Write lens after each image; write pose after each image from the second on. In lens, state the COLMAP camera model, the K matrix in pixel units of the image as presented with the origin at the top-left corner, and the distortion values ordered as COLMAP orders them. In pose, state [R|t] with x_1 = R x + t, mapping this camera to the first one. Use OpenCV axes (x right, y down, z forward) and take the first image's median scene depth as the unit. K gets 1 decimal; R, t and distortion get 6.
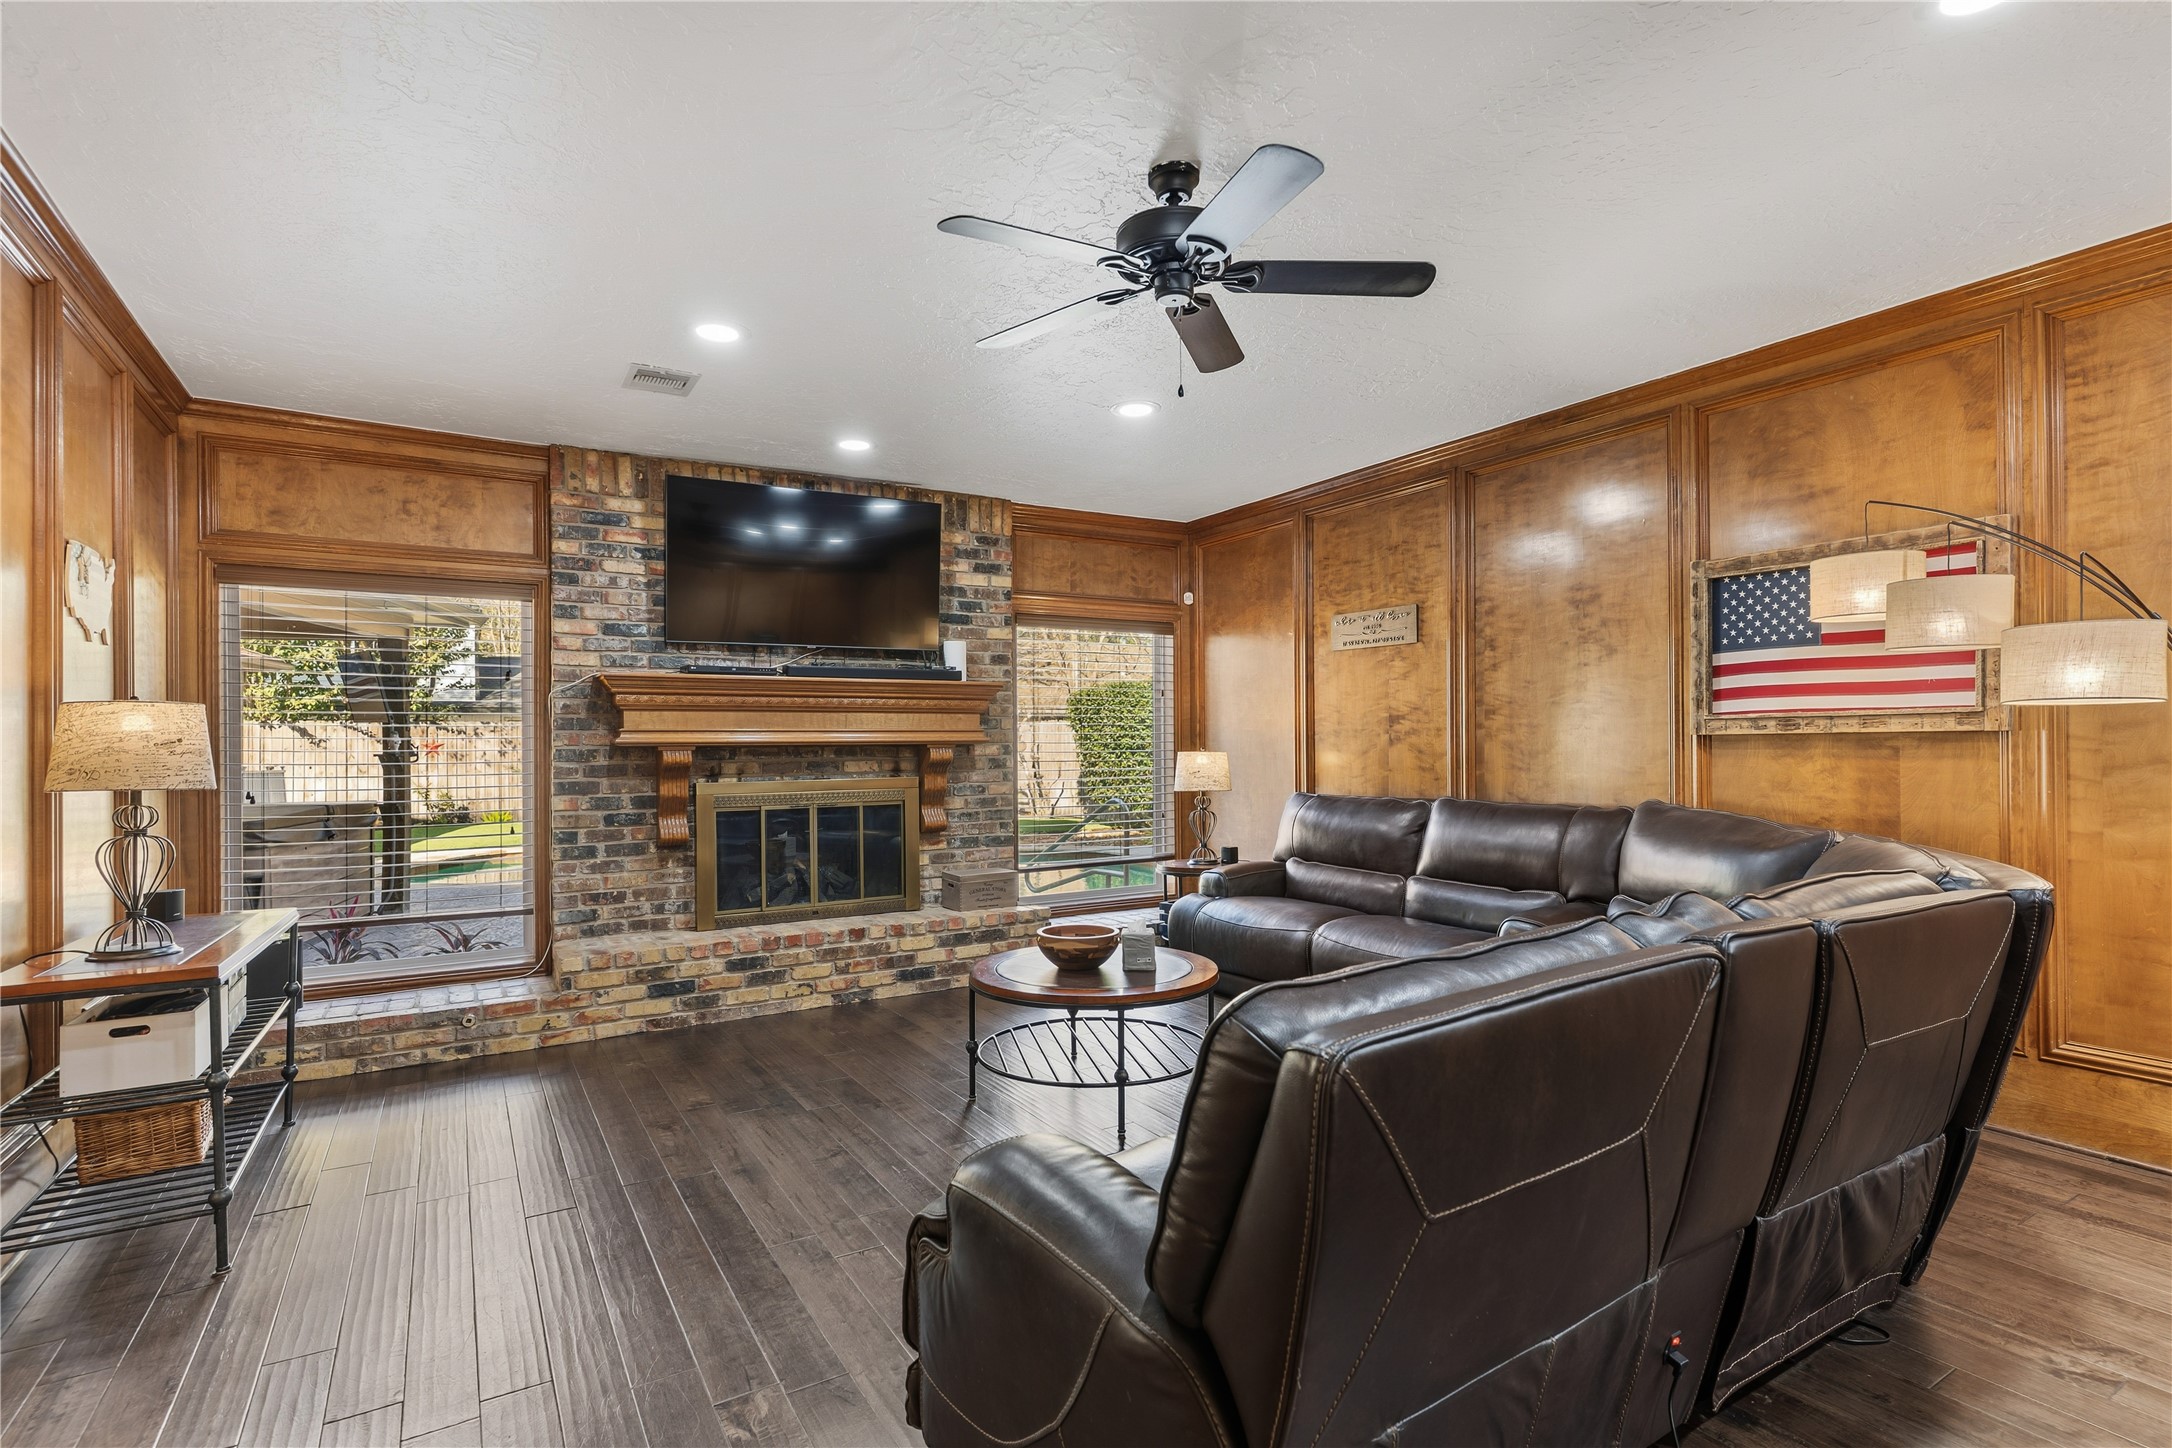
lens RADIAL K [[1047.6, 0, 1070.9], [0, 1047.6, 730.0], [0, 0, 1]] dist [-0.005201, 0.000984]
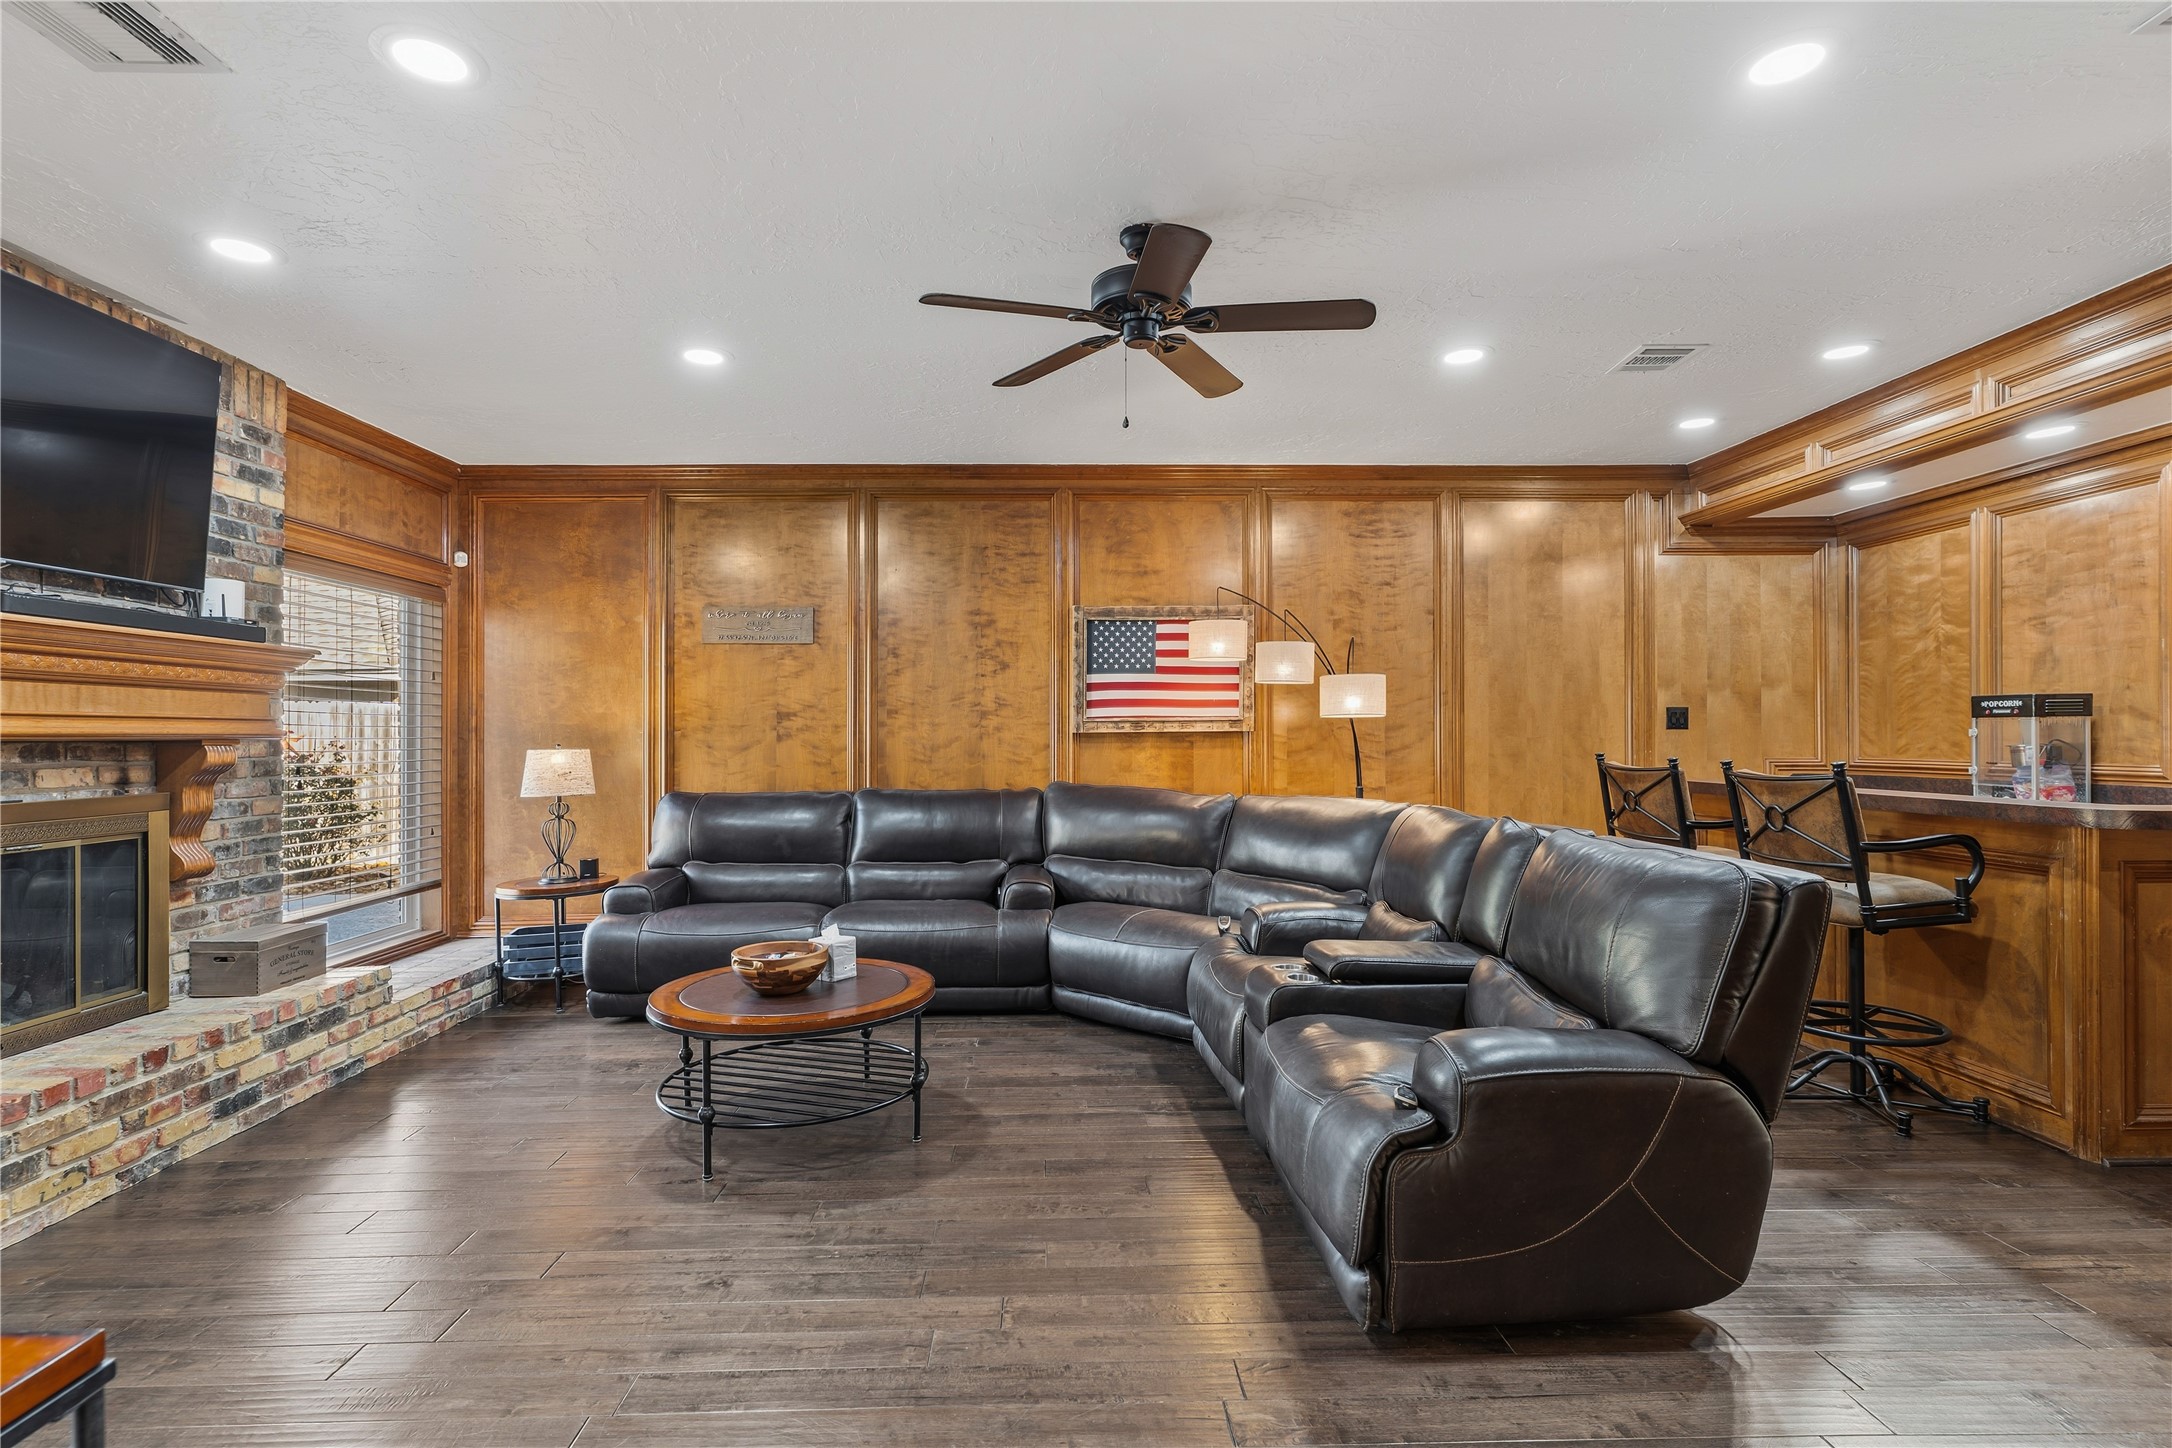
lens RADIAL K [[1047.6, 0, 1076.6], [0, 1047.6, 727.3], [0, 0, 1]] dist [-0.005201, 0.000984]
pose [[0.491322, 0.012869, 0.870883, -0.486810], [-0.009324, 0.999911, -0.009515, 0.008497], [-0.870928, -0.003445, 0.491399, 0.268715]]
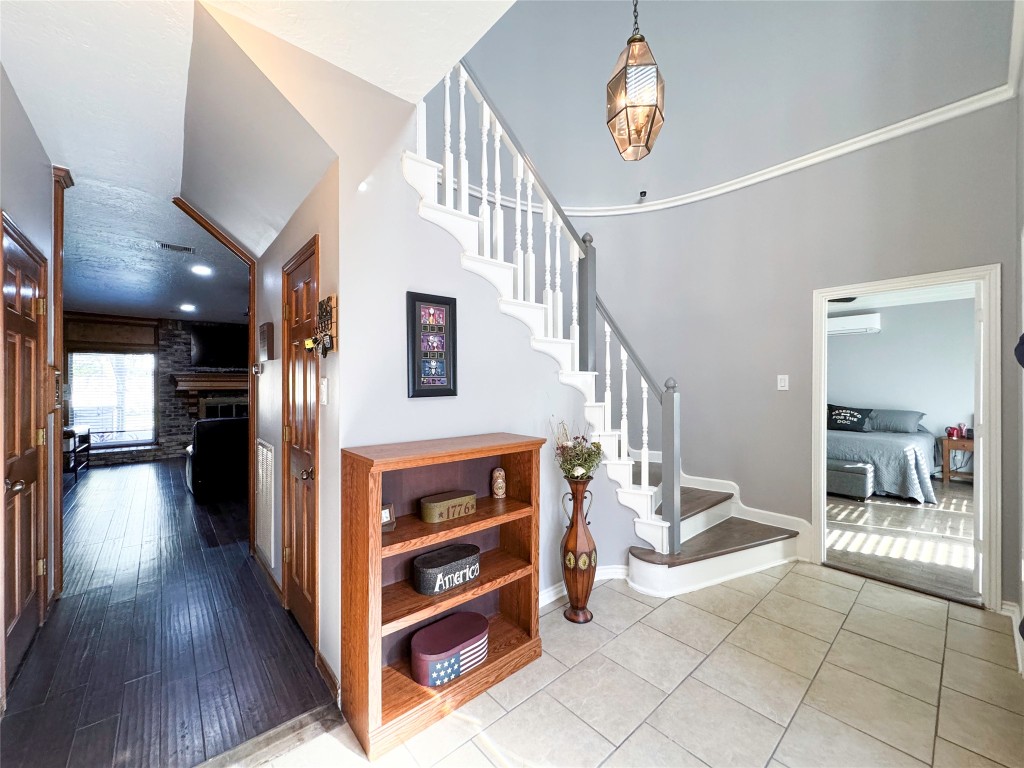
lens RADIAL K [[429.2, 0, 511.0], [0, 429.2, 381.6], [0, 0, 1]] dist [0.009651, 0.000187]
pose [[0.989494, 0.004122, 0.144517, 0.607230], [-0.005316, 0.999955, 0.007878, -0.038105], [-0.144478, -0.008563, 0.989471, -0.857162]]
